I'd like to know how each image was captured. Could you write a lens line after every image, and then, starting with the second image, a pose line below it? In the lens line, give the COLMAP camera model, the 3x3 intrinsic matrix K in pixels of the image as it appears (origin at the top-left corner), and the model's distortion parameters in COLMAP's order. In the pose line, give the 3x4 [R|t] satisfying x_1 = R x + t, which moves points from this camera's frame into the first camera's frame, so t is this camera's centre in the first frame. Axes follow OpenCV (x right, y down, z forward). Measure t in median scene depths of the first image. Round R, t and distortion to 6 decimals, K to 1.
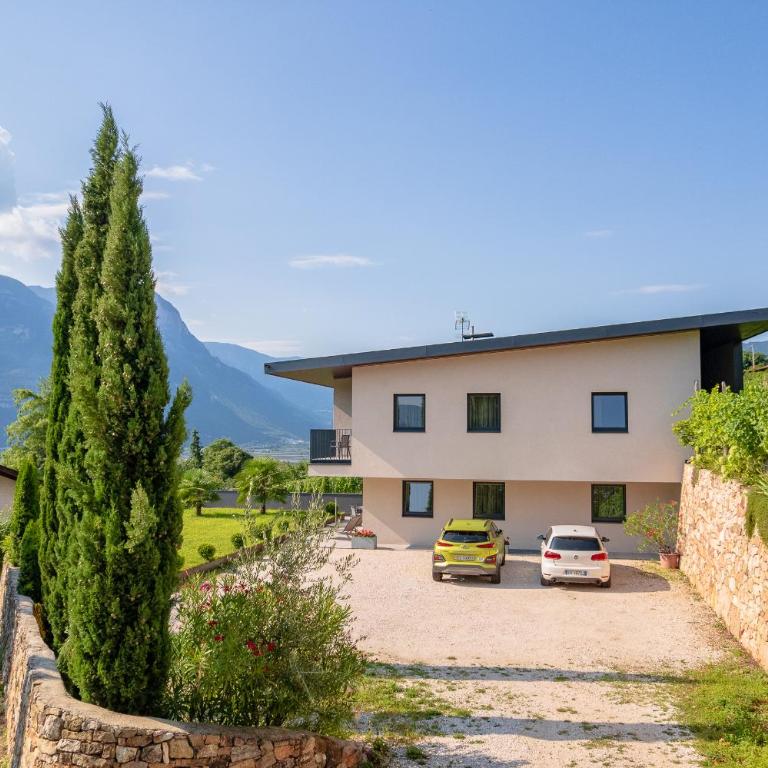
lens RADIAL K [[724.7, 0, 390.1], [0, 724.7, 383.1], [0, 0, 1]] dist [-0.036439, 0.000000]
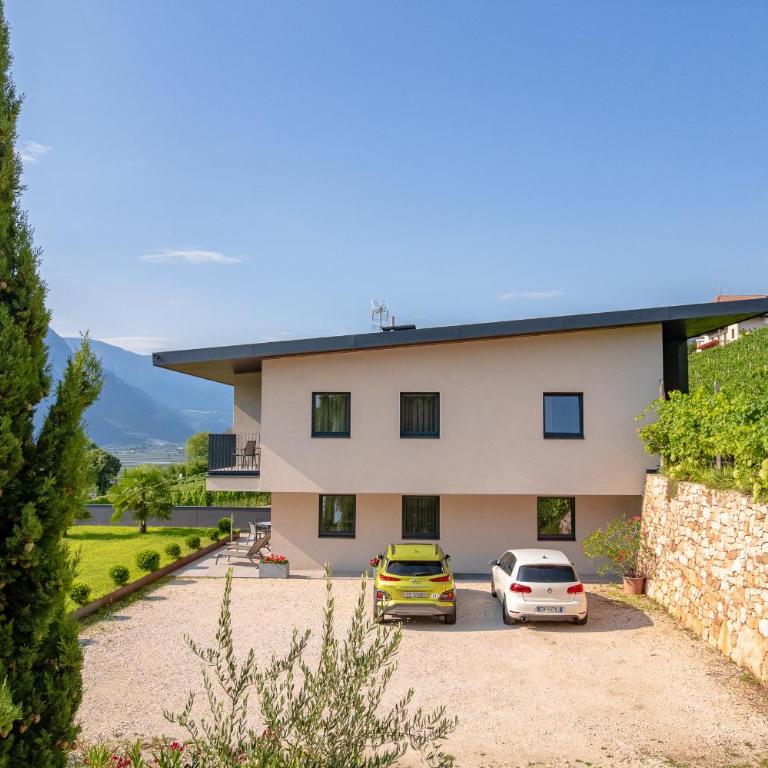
lens RADIAL K [[724.7, 0, 385.5], [0, 724.7, 383.0], [0, 0, 1]] dist [-0.036439, 0.000000]
pose [[0.985781, 0.012353, 0.167580, -0.055781], [-0.012093, 0.999924, -0.002569, 0.005757], [-0.167599, 0.000506, 0.985855, 0.170143]]
